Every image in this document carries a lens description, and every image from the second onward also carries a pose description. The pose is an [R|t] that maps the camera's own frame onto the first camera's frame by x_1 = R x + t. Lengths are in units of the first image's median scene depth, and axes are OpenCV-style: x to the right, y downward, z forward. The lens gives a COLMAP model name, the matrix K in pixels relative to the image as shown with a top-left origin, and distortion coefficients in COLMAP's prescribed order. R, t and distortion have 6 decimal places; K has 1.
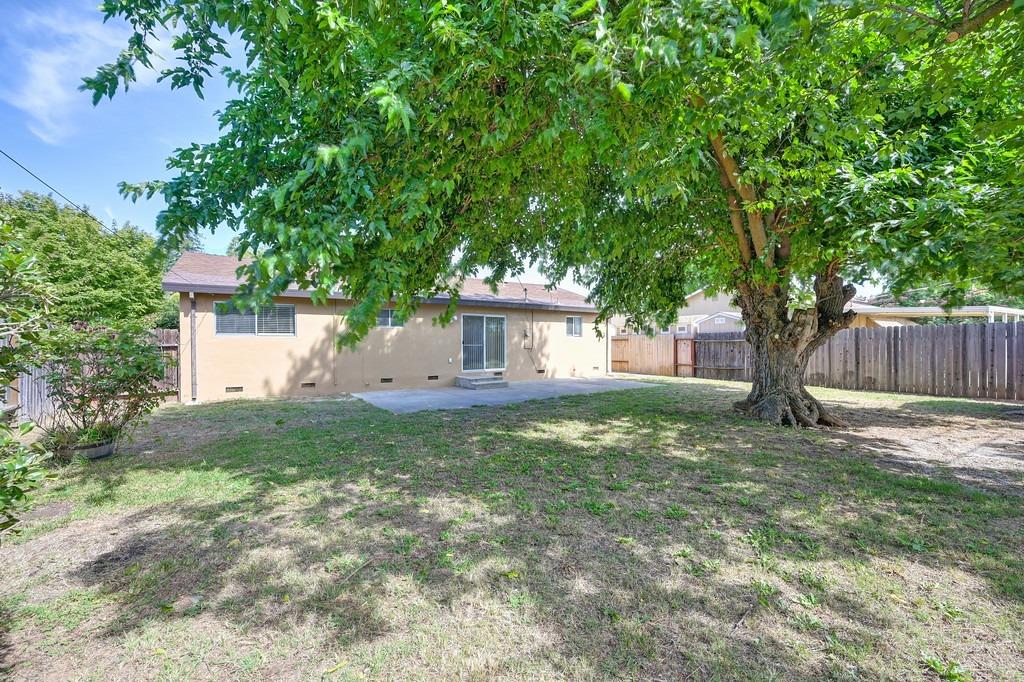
lens RADIAL K [[408.1, 0, 515.8], [0, 408.1, 335.3], [0, 0, 1]] dist [0.003174, -0.000234]
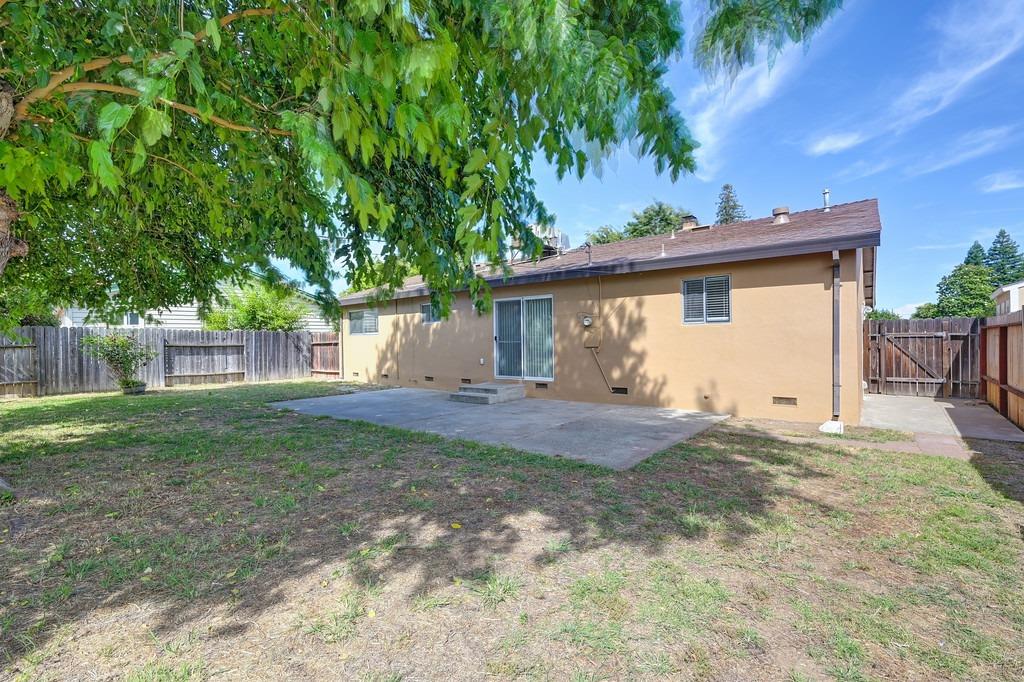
lens RADIAL K [[459.5, 0, 515.4], [0, 459.5, 340.1], [0, 0, 1]] dist [0.002340, 0.000501]
pose [[0.254526, 0.005637, -0.967049, 0.753198], [0.022569, 0.999676, 0.011768, 0.014697], [0.966802, -0.024821, 0.254317, 0.883773]]
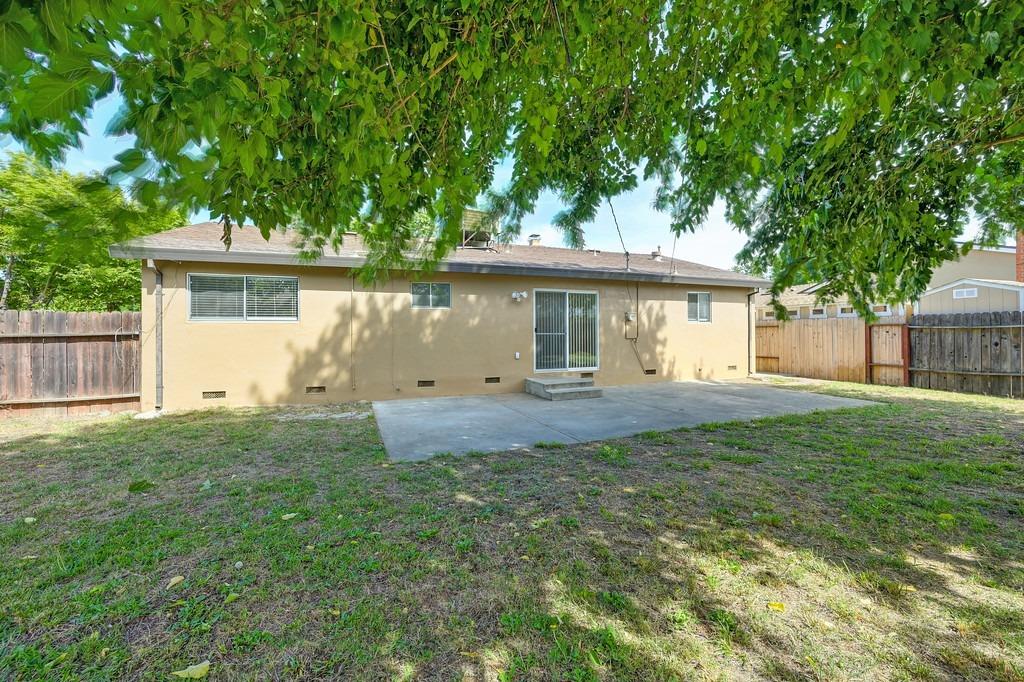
lens RADIAL K [[408.1, 0, 509.1], [0, 408.1, 317.7], [0, 0, 1]] dist [0.003174, -0.000234]
pose [[0.971237, -0.006561, -0.238025, -0.007119], [0.003610, 0.999911, -0.012830, 0.006035], [0.238088, 0.011602, 0.971174, 0.332009]]
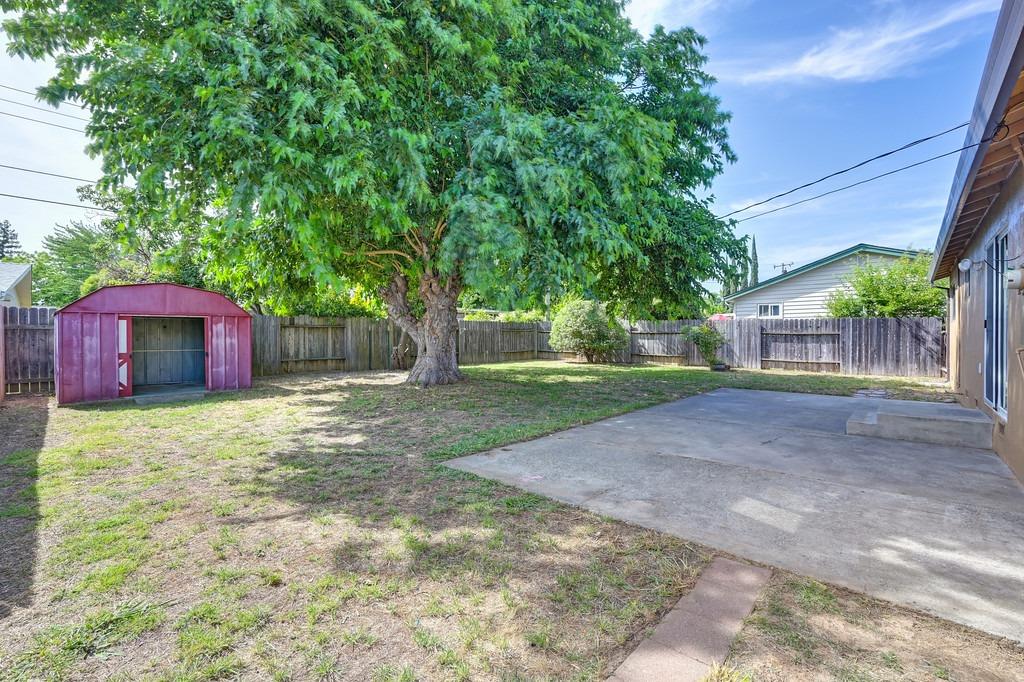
lens RADIAL K [[459.5, 0, 512.6], [0, 459.5, 345.4], [0, 0, 1]] dist [0.002340, 0.000501]
pose [[-0.974866, 0.012164, -0.222461, 0.425716], [0.010552, 0.999909, 0.008433, 0.036922], [0.222543, 0.005874, -0.974905, 1.426911]]
